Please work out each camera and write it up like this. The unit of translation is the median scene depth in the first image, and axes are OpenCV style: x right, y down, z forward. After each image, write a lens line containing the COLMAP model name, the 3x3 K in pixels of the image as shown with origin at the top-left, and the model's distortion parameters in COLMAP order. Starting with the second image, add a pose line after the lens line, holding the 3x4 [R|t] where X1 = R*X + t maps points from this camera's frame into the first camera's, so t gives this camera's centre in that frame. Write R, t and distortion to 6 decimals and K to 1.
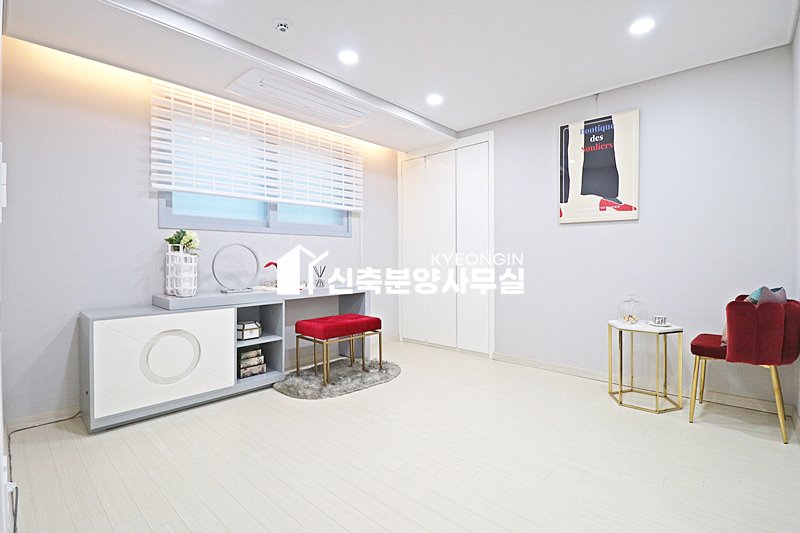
lens RADIAL K [[369.6, 0, 401.3], [0, 369.6, 264.7], [0, 0, 1]] dist [-0.006972, -0.008927]
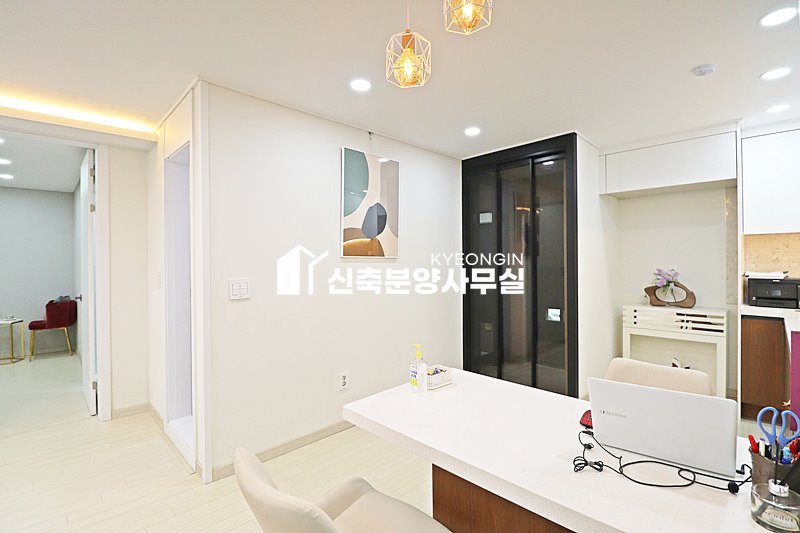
lens RADIAL K [[369.6, 0, 400.8], [0, 369.6, 260.1], [0, 0, 1]] dist [-0.006972, -0.008927]
pose [[0.070459, 0.011483, 0.997449, -1.127486], [0.003154, 0.999926, -0.011734, -0.125355], [-0.997510, 0.003973, 0.070417, -1.265985]]
